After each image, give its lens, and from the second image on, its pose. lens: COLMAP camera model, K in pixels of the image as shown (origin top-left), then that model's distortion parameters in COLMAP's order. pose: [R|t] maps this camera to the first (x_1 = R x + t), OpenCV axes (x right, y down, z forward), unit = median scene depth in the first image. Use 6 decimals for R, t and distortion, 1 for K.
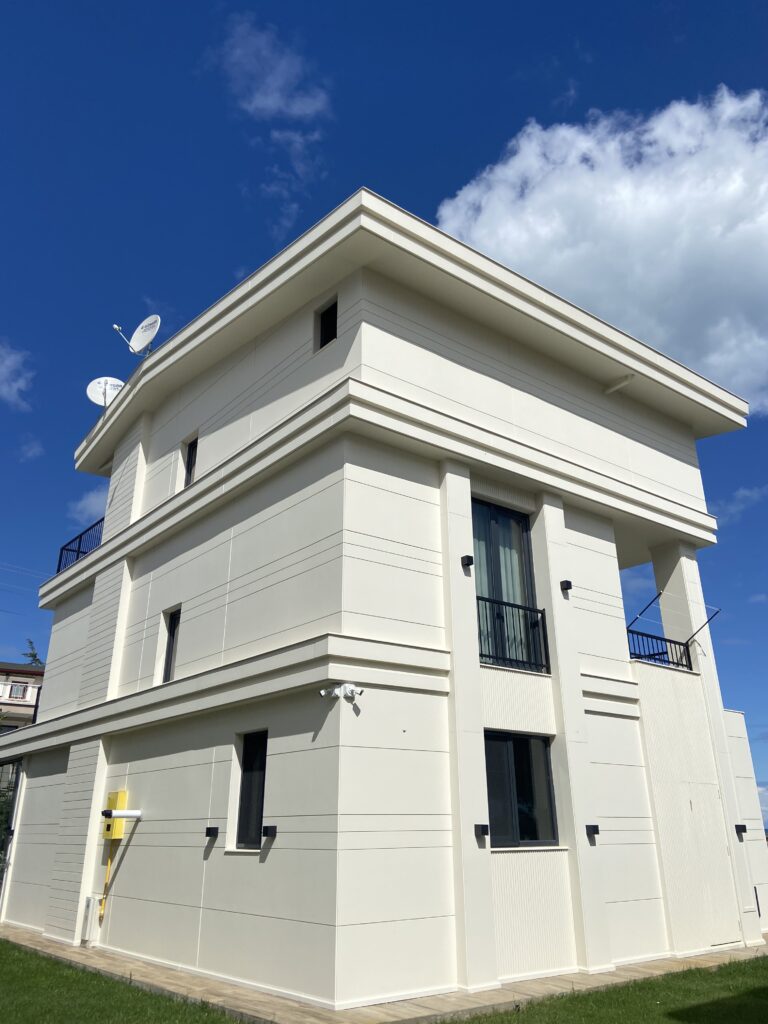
lens RADIAL K [[796.0, 0, 397.3], [0, 796.0, 507.3], [0, 0, 1]] dist [0.082314, -0.092811]
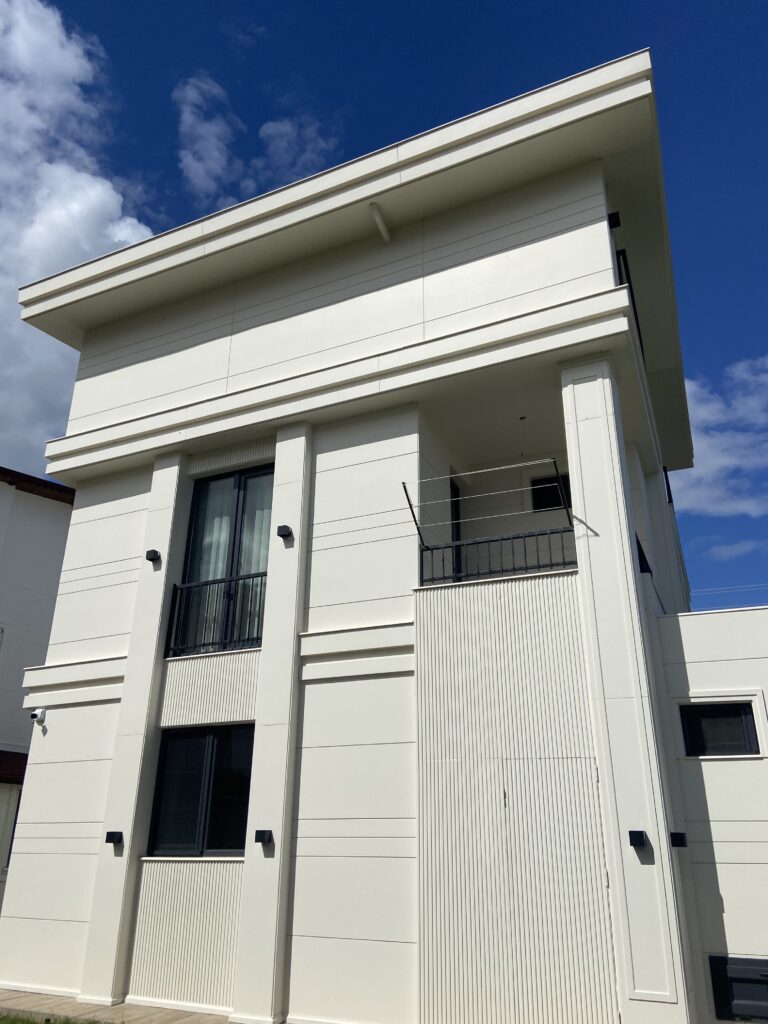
lens RADIAL K [[796.0, 0, 397.3], [0, 796.0, 507.3], [0, 0, 1]] dist [0.082314, -0.092811]
pose [[0.443970, -0.333044, -0.831849, 0.989629], [0.329672, 0.923955, -0.193969, 0.283301], [0.833191, -0.188121, 0.520004, 0.722047]]
